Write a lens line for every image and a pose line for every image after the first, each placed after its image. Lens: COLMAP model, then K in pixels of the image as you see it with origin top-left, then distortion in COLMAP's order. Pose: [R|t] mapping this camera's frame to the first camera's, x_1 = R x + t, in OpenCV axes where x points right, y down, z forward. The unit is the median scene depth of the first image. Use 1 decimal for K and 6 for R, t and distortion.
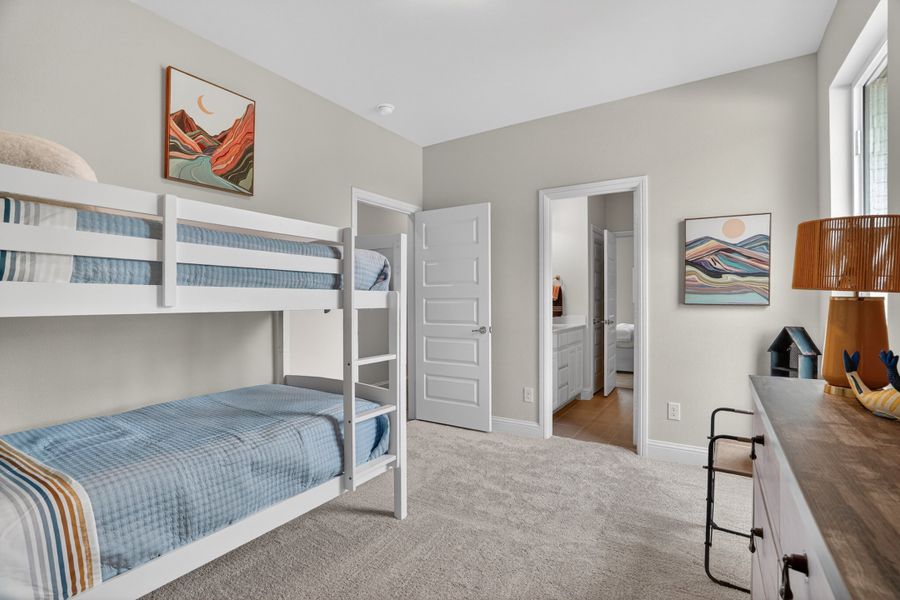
lens RADIAL K [[420.1, 0, 450.2], [0, 420.1, 302.6], [0, 0, 1]] dist [-0.029978, 0.005688]
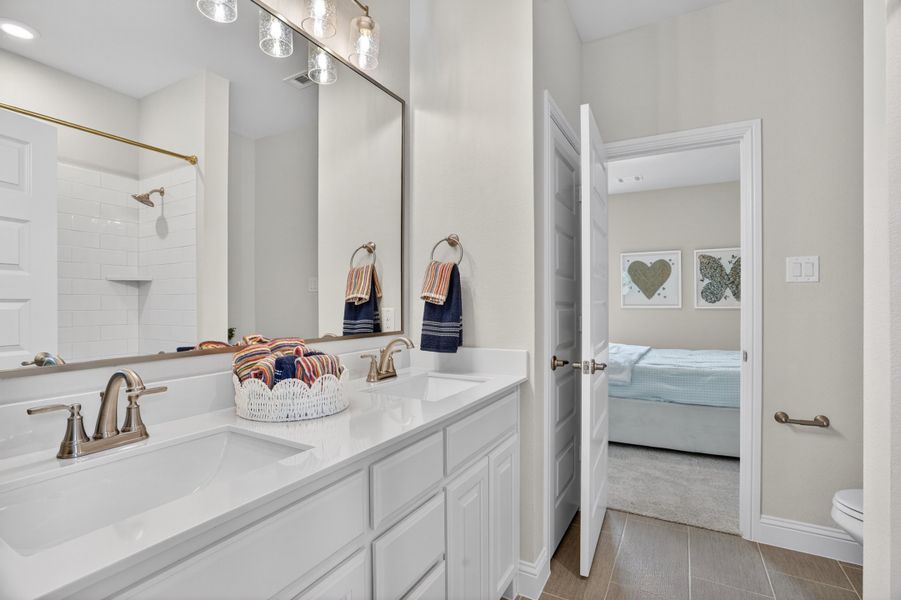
lens RADIAL K [[420.6, 0, 451.9], [0, 420.6, 300.9], [0, 0, 1]] dist [-0.029978, 0.005688]
pose [[0.999237, 0.003478, 0.038900, 0.245980], [-0.003056, 0.999936, -0.010879, -0.003938], [-0.038936, 0.010752, 0.999184, 0.654160]]
